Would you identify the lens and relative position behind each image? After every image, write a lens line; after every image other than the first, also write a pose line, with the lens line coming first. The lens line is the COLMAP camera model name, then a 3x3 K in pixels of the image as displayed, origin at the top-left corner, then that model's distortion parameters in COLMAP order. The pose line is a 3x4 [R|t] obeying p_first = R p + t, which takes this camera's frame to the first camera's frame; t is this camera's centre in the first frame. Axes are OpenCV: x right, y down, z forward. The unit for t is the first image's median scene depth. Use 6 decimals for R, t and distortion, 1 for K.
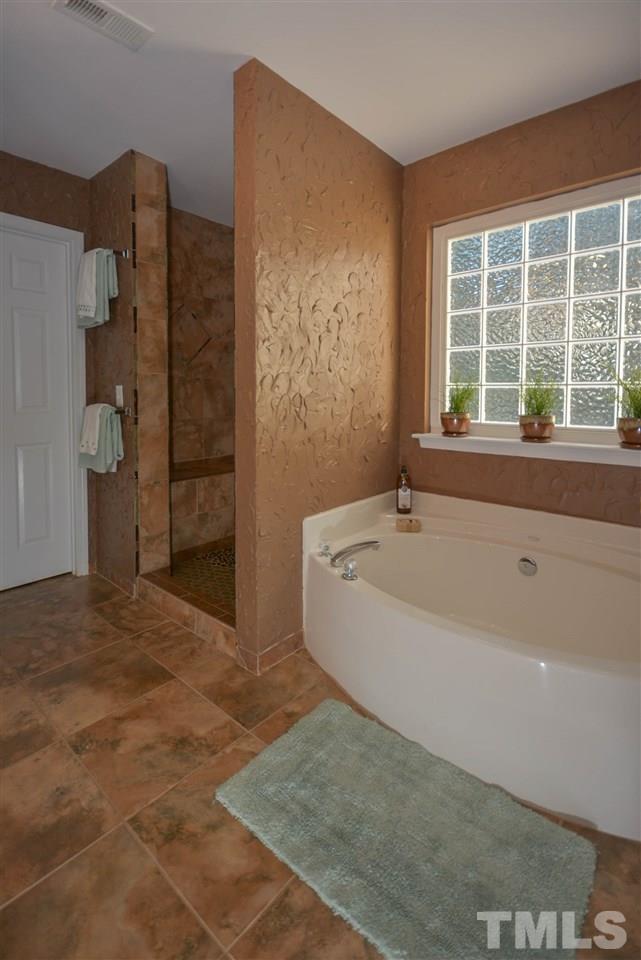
lens RADIAL K [[455.9, 0, 303.0], [0, 455.9, 411.6], [0, 0, 1]] dist [-0.008461, -0.000036]
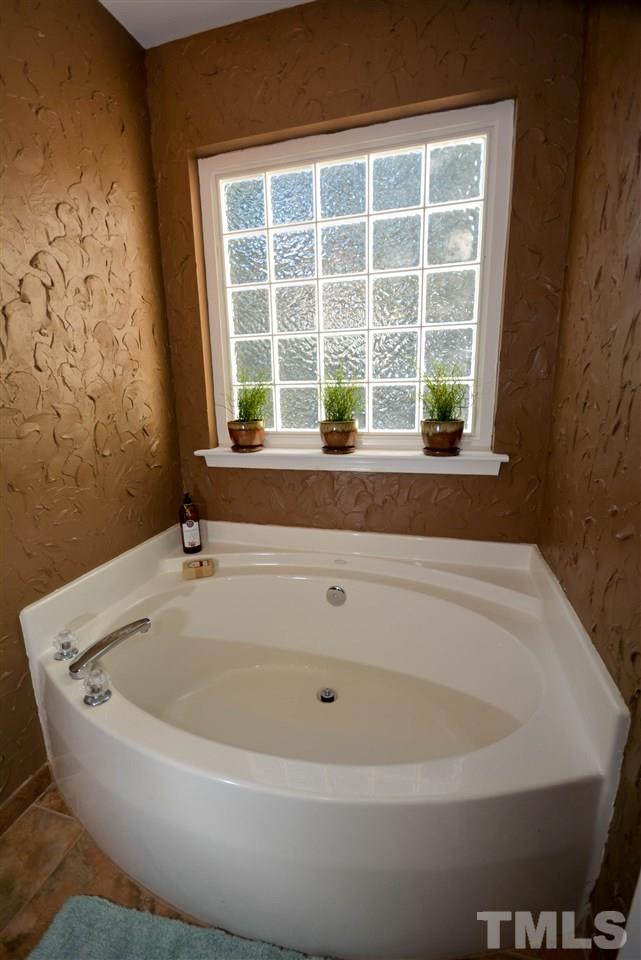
lens RADIAL K [[455.9, 0, 319.6], [0, 455.9, 483.1], [0, 0, 1]] dist [-0.008461, -0.000036]
pose [[0.896865, -0.116888, 0.426581, 0.105324], [0.045022, 0.983565, 0.174852, -0.025247], [-0.440008, -0.137613, 0.887387, 0.241104]]
